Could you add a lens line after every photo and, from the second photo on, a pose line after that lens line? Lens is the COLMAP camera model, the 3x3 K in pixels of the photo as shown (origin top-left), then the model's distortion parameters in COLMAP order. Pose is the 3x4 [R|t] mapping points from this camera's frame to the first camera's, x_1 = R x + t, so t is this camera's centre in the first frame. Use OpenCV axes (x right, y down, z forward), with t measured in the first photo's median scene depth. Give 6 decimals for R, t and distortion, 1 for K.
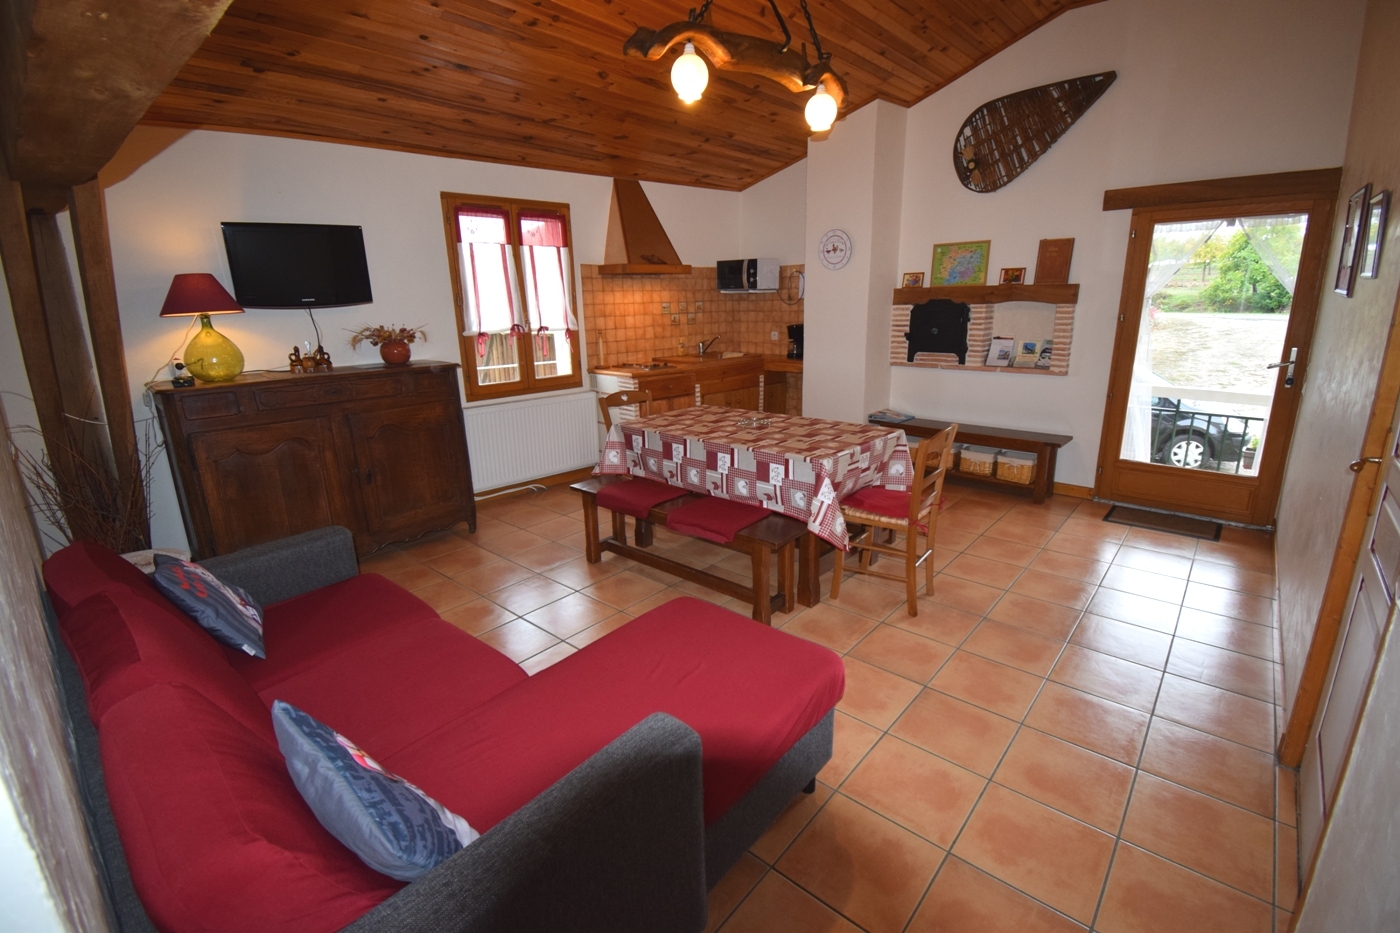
lens RADIAL K [[613.8, 0, 700.0], [0, 613.8, 466.5], [0, 0, 1]] dist [0.001196, -0.024306]
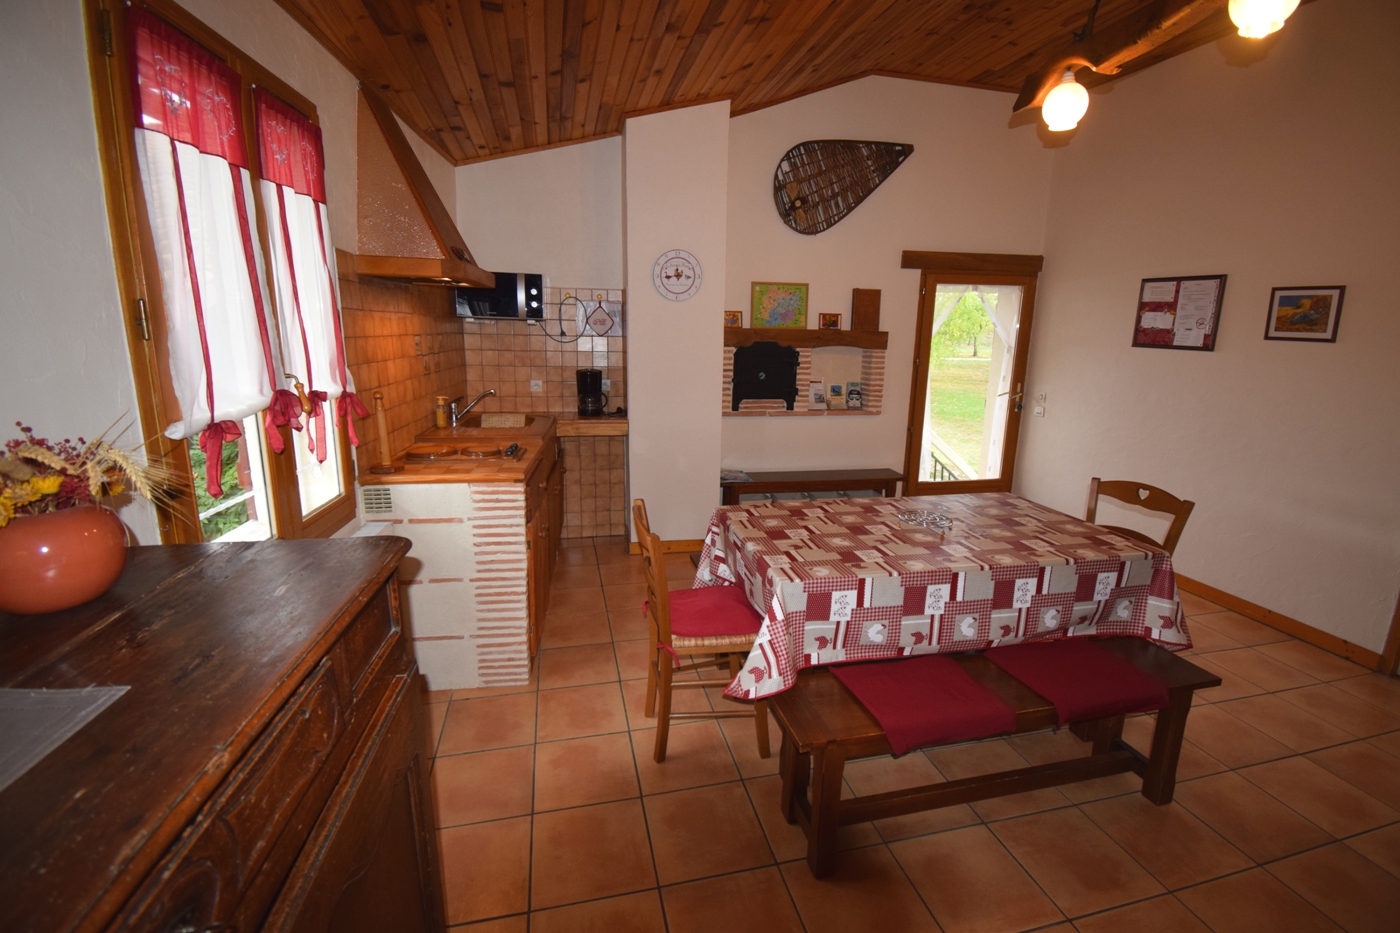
lens RADIAL K [[613.8, 0, 700.0], [0, 613.8, 466.5], [0, 0, 1]] dist [0.001196, -0.024306]
pose [[0.570207, -0.144741, 0.808650, -0.457332], [0.183913, 0.981863, 0.046061, -0.158675], [-0.800650, 0.122457, 0.586485, 0.595607]]
